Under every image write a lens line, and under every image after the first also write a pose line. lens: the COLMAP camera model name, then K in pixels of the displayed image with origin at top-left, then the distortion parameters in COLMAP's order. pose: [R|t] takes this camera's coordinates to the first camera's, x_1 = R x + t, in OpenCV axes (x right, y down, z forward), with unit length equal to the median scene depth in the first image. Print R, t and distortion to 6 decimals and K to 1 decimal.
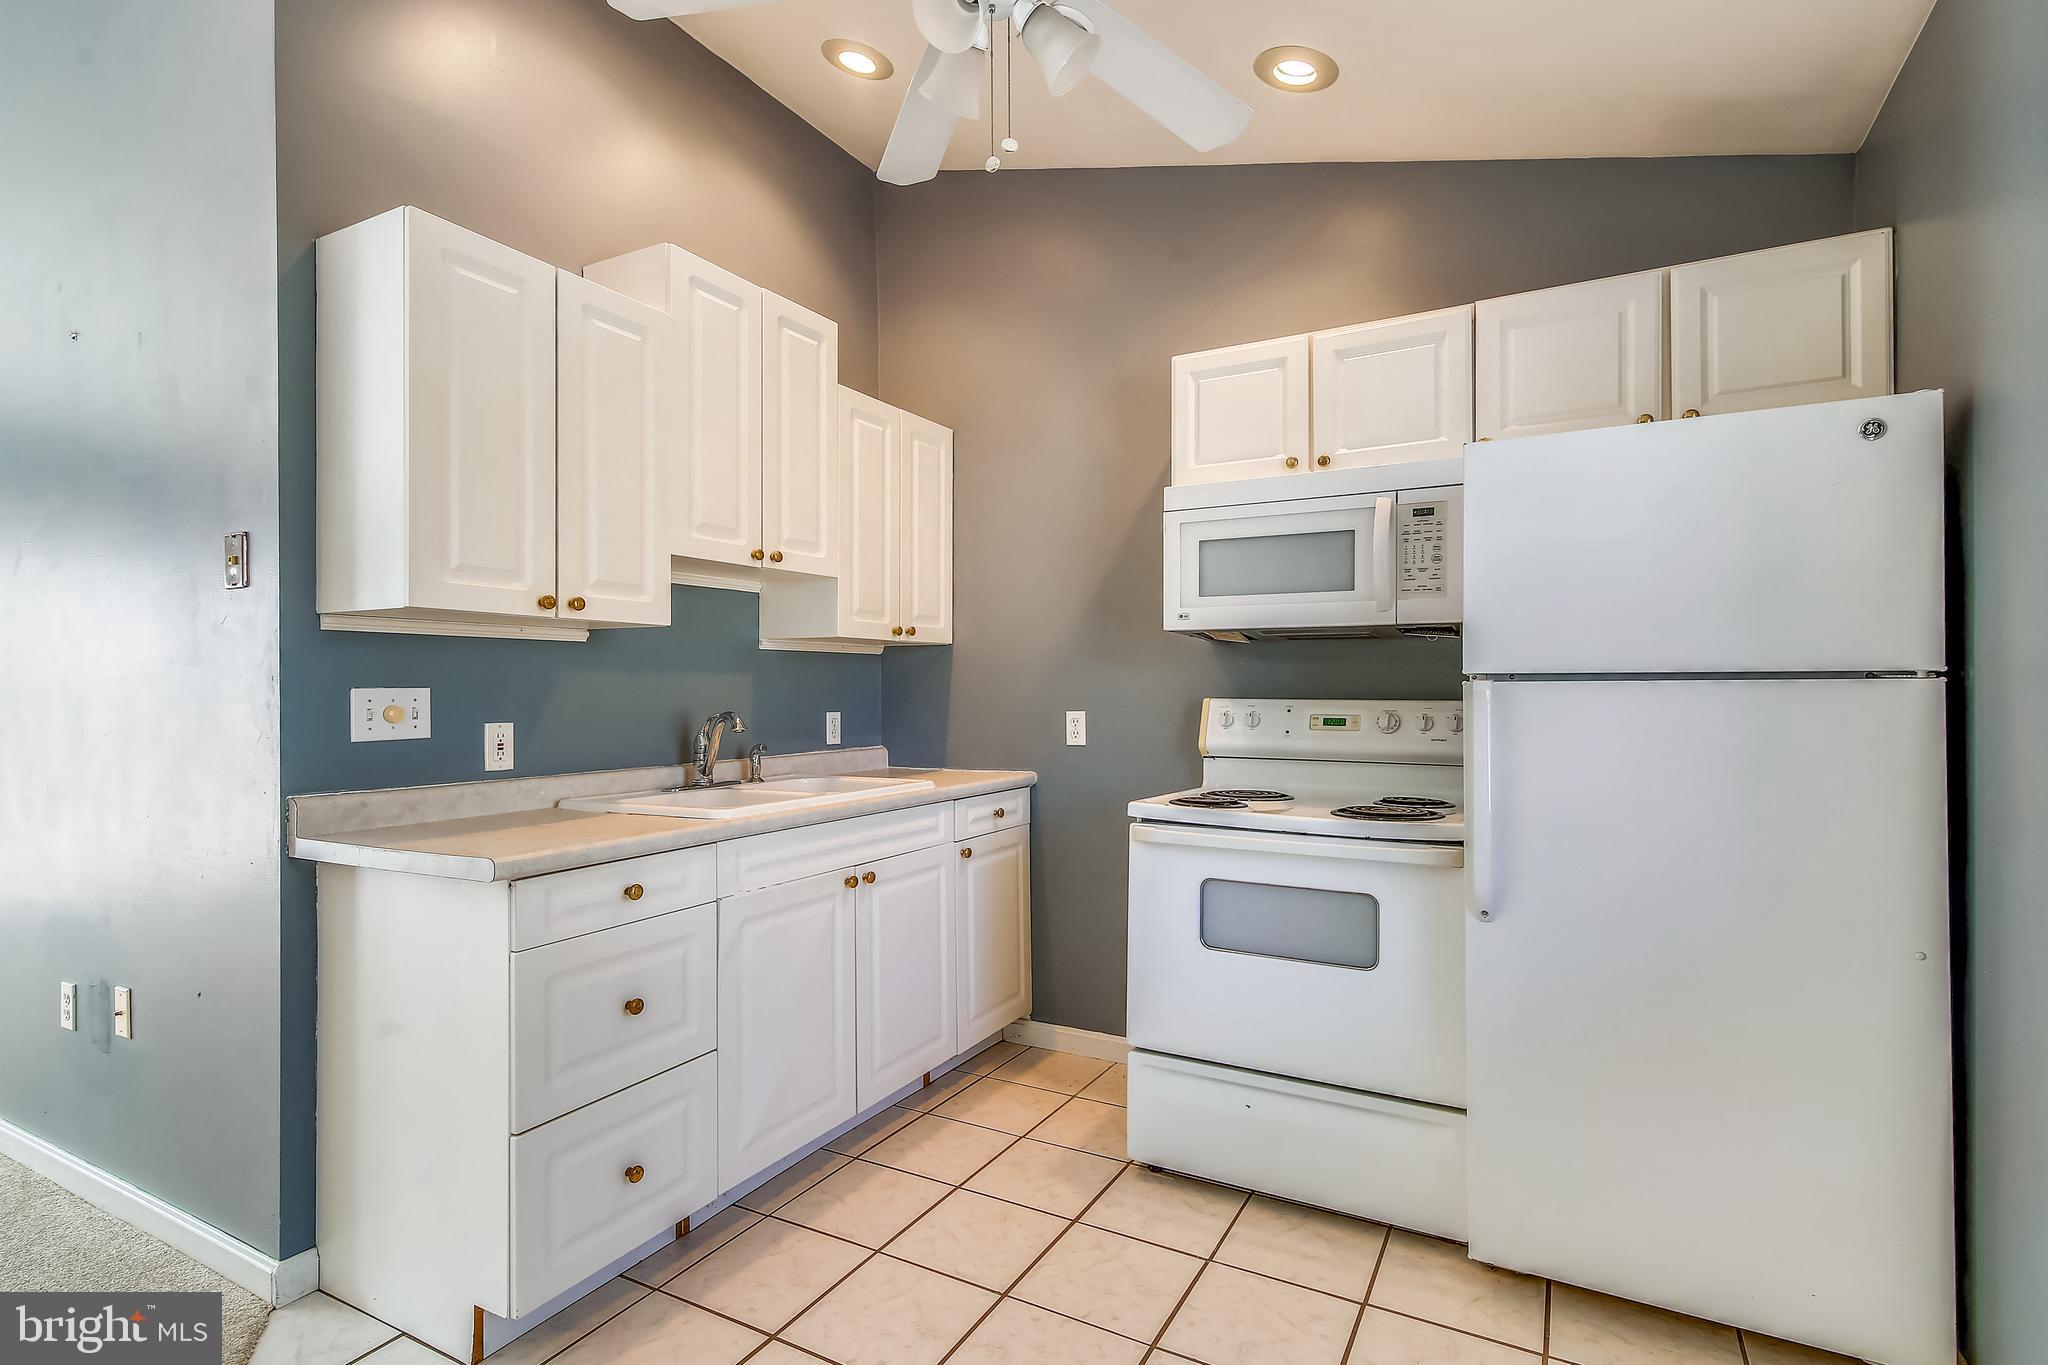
lens RADIAL K [[964.6, 0, 1024.0], [0, 964.6, 682.5], [0, 0, 1]] dist [-0.000555, -0.009433]
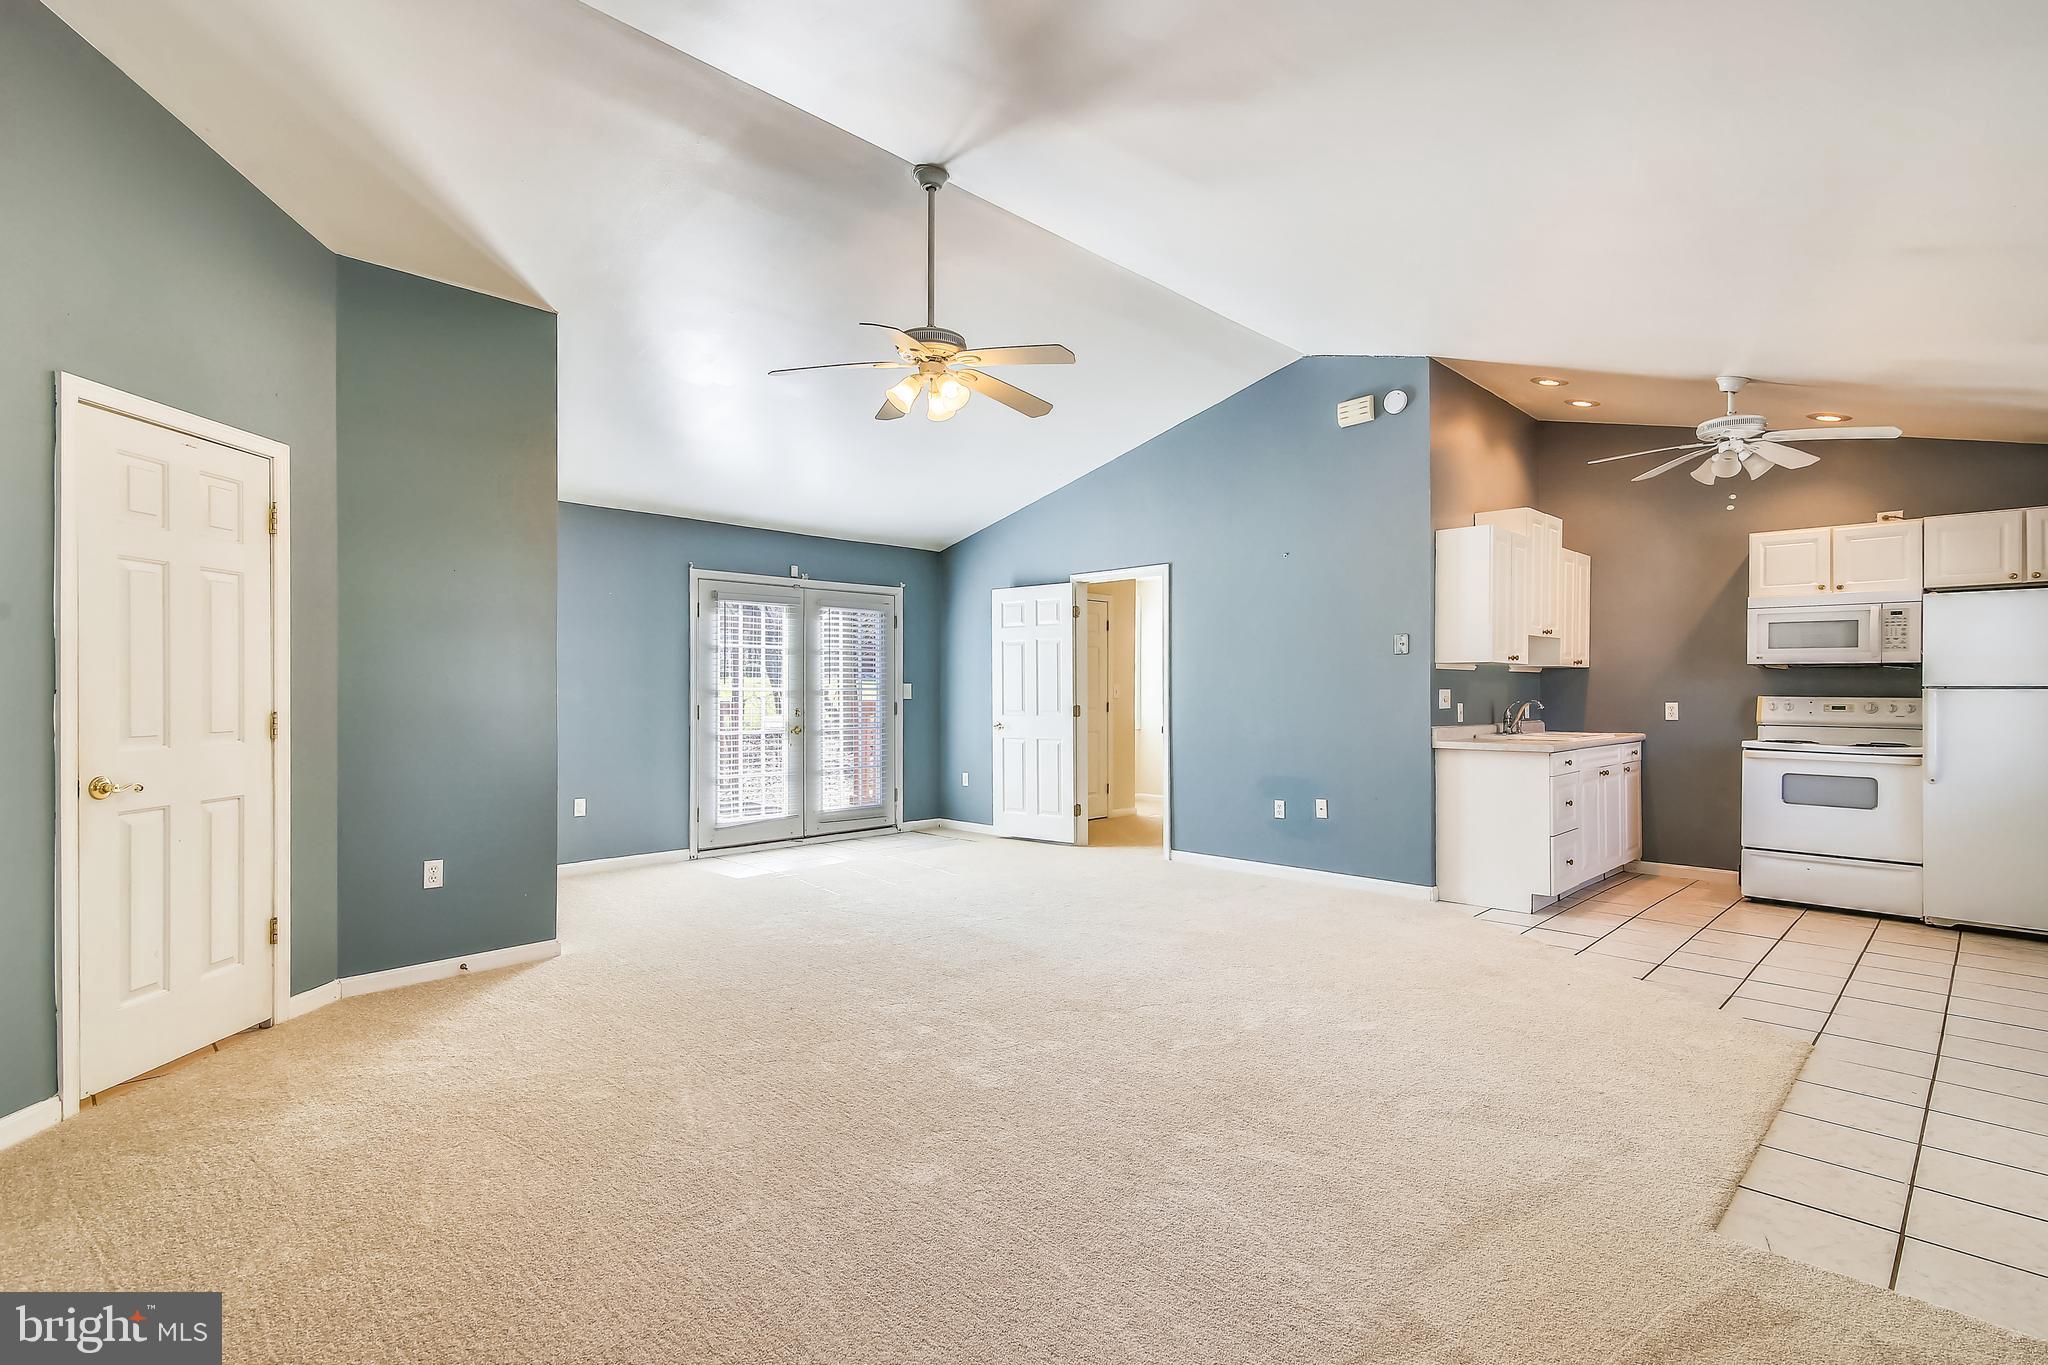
lens RADIAL K [[964.6, 0, 1024.0], [0, 964.6, 682.5], [0, 0, 1]] dist [-0.000555, -0.009433]
pose [[0.962601, 0.003882, -0.270895, -0.868365], [-0.004188, 0.999991, -0.000552, -0.005288], [0.270890, 0.001666, 0.962609, -1.572723]]
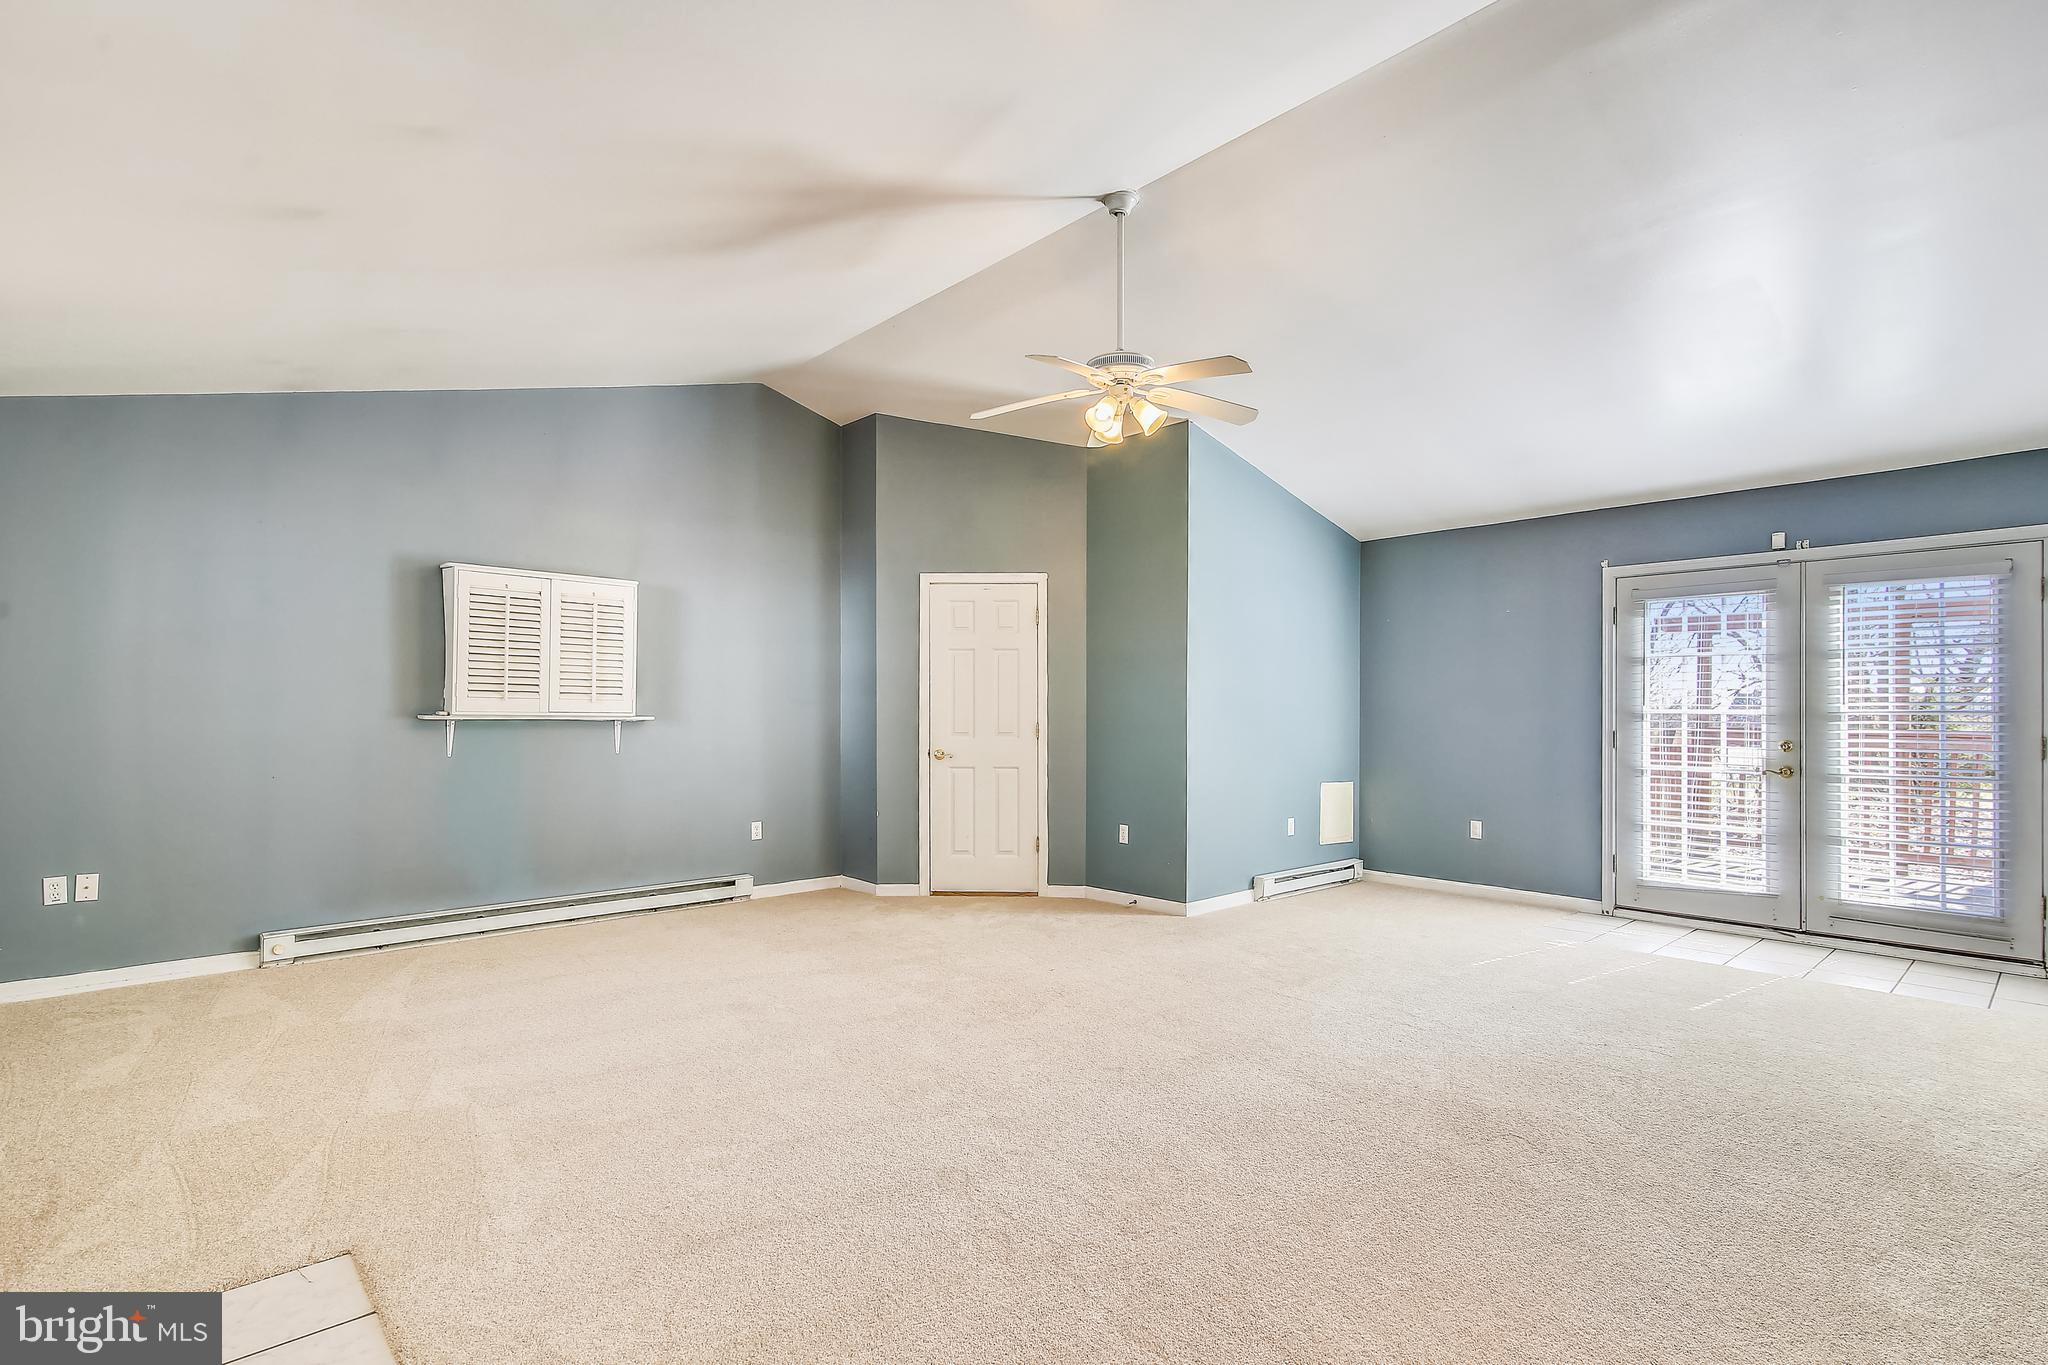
lens RADIAL K [[964.6, 0, 1024.0], [0, 964.6, 682.5], [0, 0, 1]] dist [-0.000555, -0.009433]
pose [[-0.328009, -0.018891, -0.944486, 1.482945], [0.004954, 0.999752, -0.021717, -0.014443], [0.944662, -0.011802, -0.327834, 2.861318]]
